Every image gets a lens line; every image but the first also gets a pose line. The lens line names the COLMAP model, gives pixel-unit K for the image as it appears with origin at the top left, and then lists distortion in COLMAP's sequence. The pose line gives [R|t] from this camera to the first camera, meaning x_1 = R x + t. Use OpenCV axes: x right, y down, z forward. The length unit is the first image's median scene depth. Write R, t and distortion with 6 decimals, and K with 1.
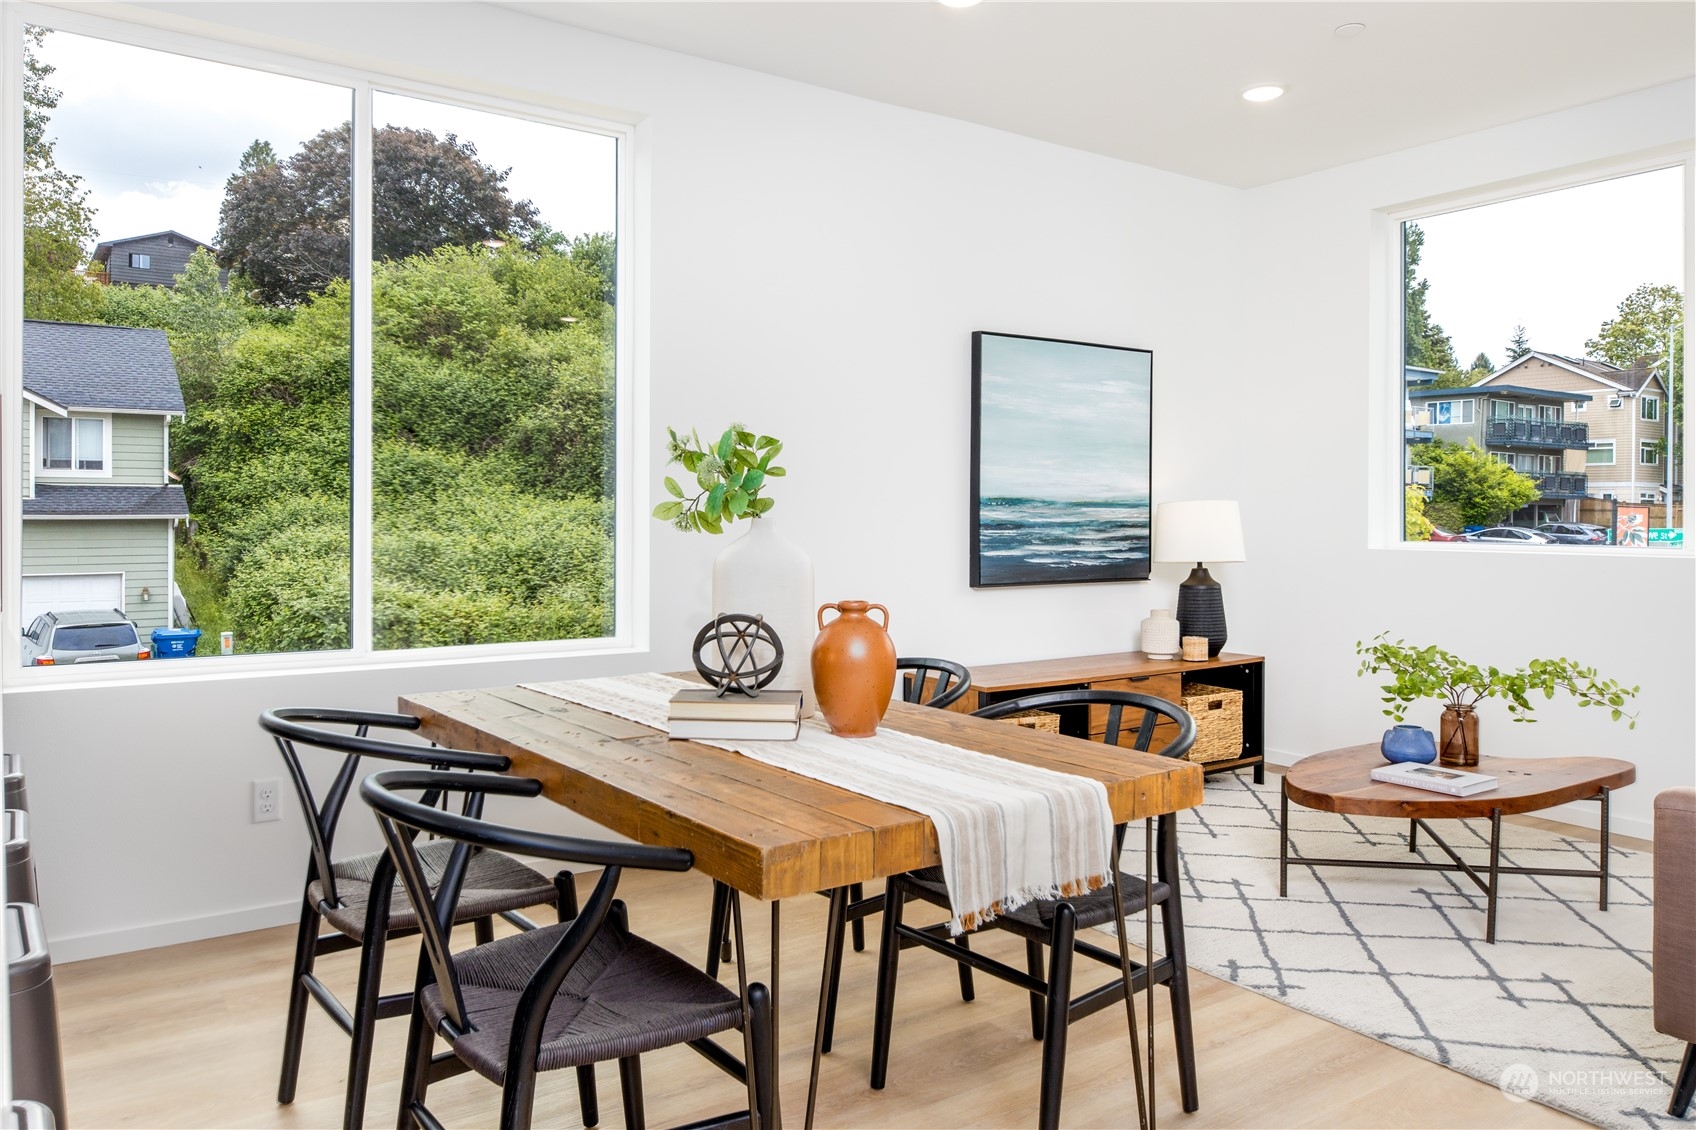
lens RADIAL K [[1122.8, 0, 845.8], [0, 1122.8, 522.7], [0, 0, 1]] dist [-0.002646, -0.008537]
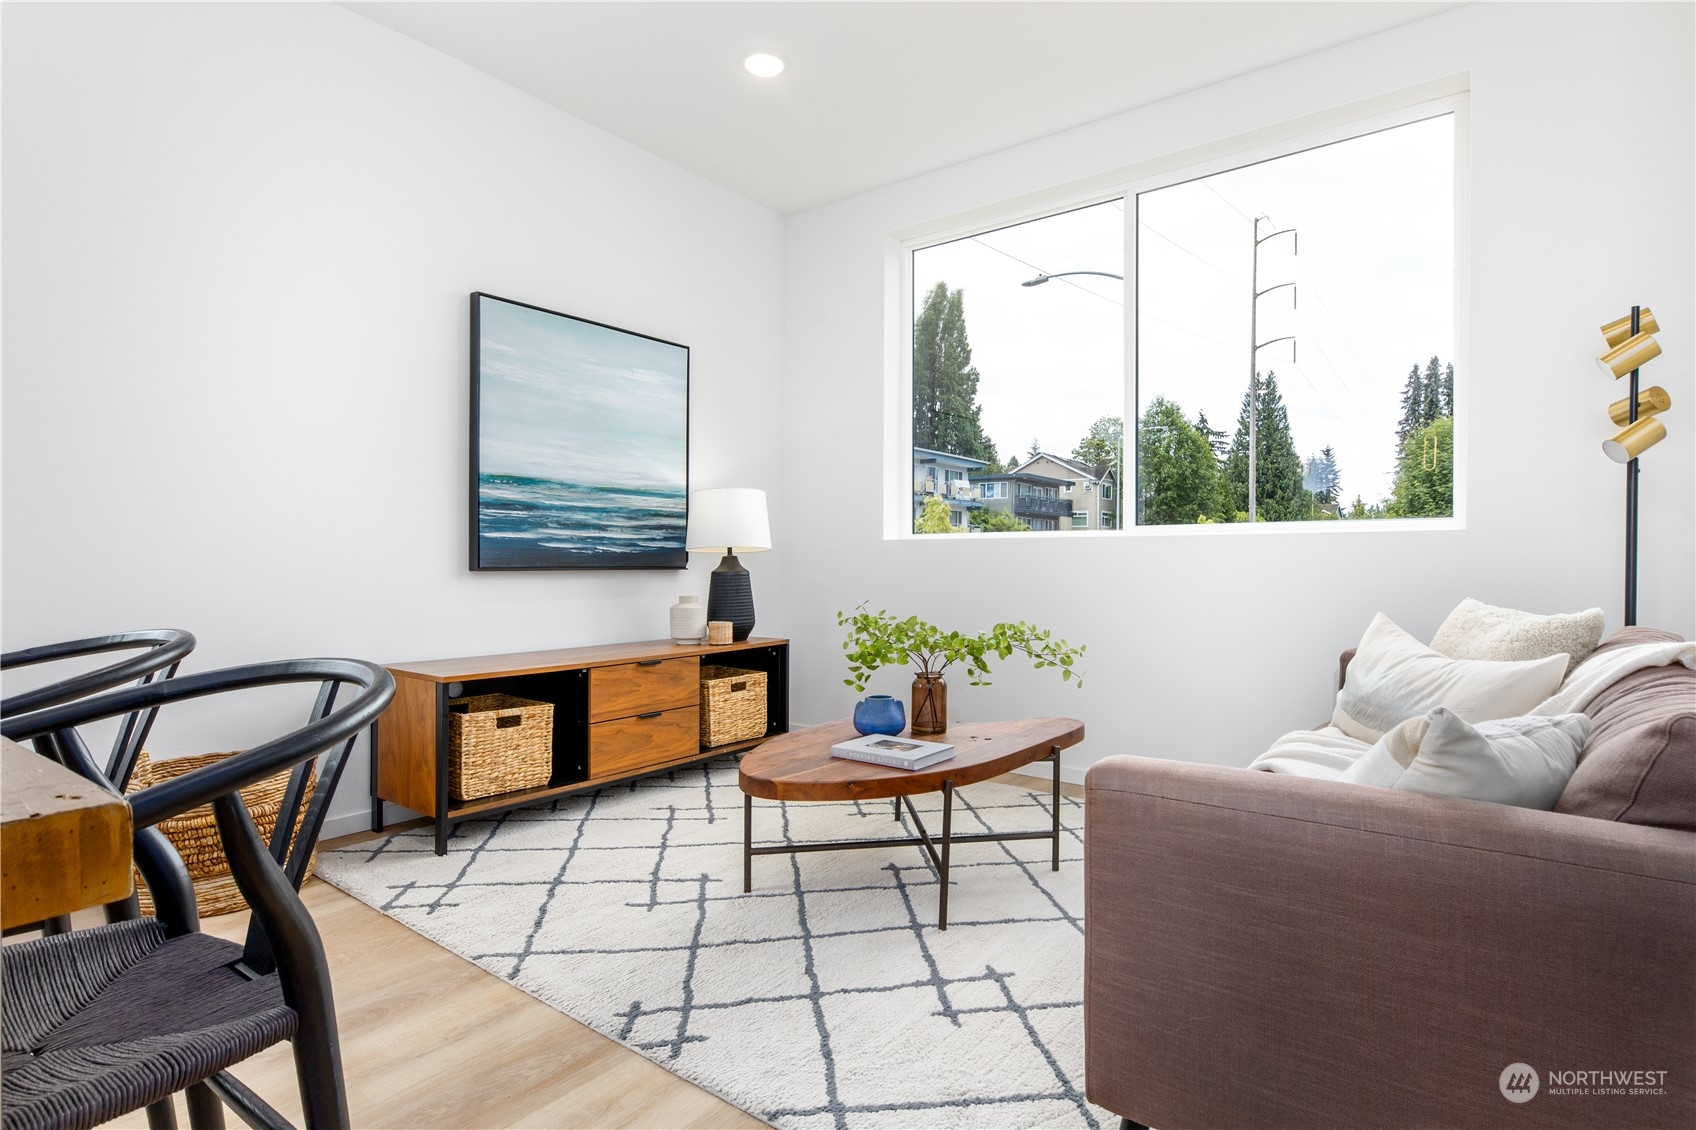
lens RADIAL K [[869.9, 0, 848.0], [0, 869.9, 565.0], [0, 0, 1]] dist [0.000368, 0.000490]
pose [[0.944857, -0.001879, 0.327479, 0.220012], [-0.000974, 0.999963, 0.008546, 0.059356], [-0.327482, -0.008394, 0.944820, 0.289880]]
